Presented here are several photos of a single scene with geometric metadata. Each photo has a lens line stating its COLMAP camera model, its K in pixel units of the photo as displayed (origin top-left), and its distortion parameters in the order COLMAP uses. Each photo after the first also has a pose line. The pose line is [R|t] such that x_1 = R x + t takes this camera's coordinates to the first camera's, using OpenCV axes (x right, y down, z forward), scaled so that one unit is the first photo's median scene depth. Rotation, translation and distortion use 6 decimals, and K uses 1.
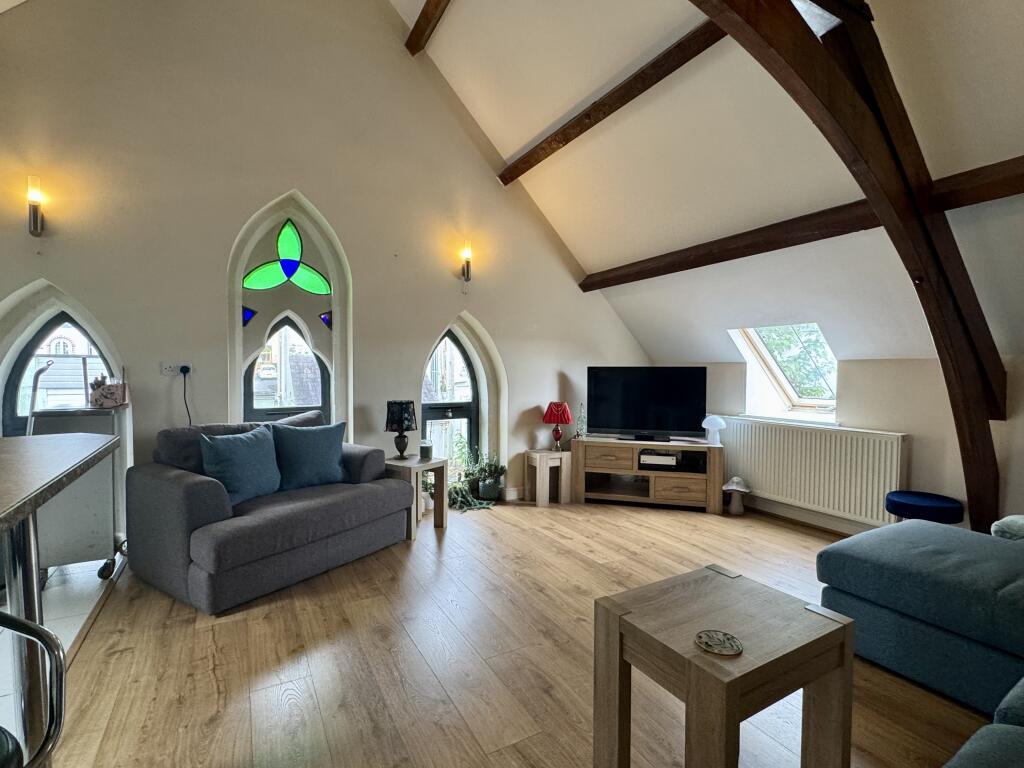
lens RADIAL K [[490.9, 0, 513.7], [0, 490.9, 385.6], [0, 0, 1]] dist [-0.005091, -0.000311]
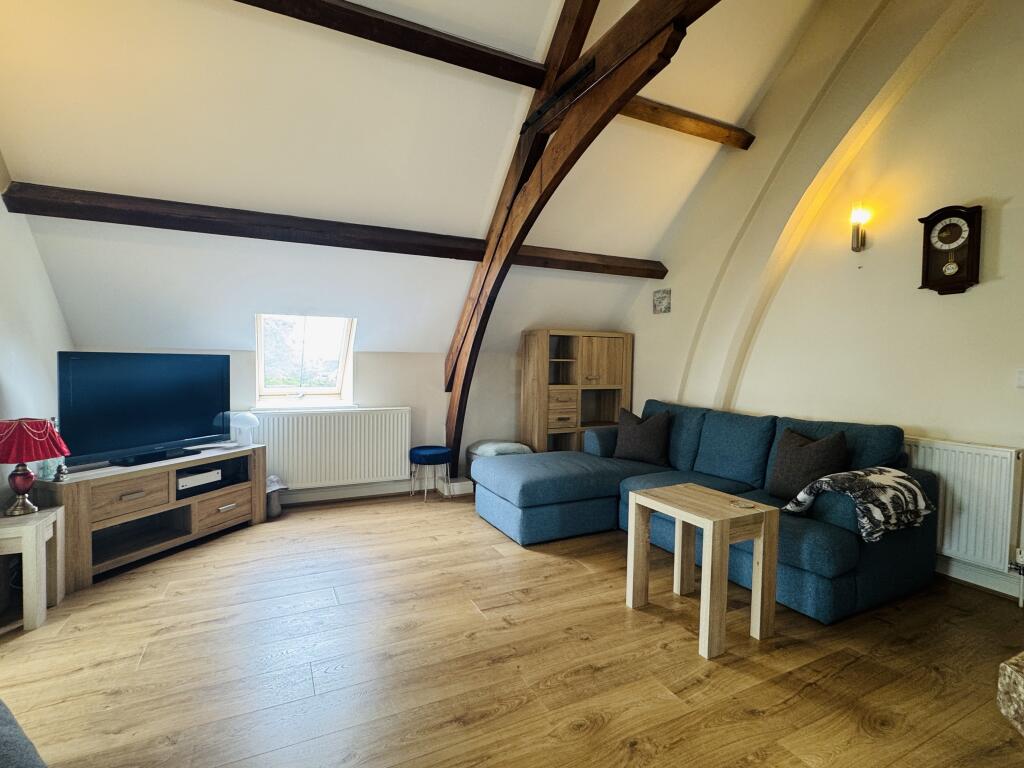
lens RADIAL K [[490.9, 0, 512.2], [0, 490.9, 382.3], [0, 0, 1]] dist [-0.005091, -0.000311]
pose [[0.056607, -0.044041, 0.997425, -0.422762], [0.024039, 0.998797, 0.042737, -0.016545], [-0.998107, 0.021558, 0.057598, 0.488386]]
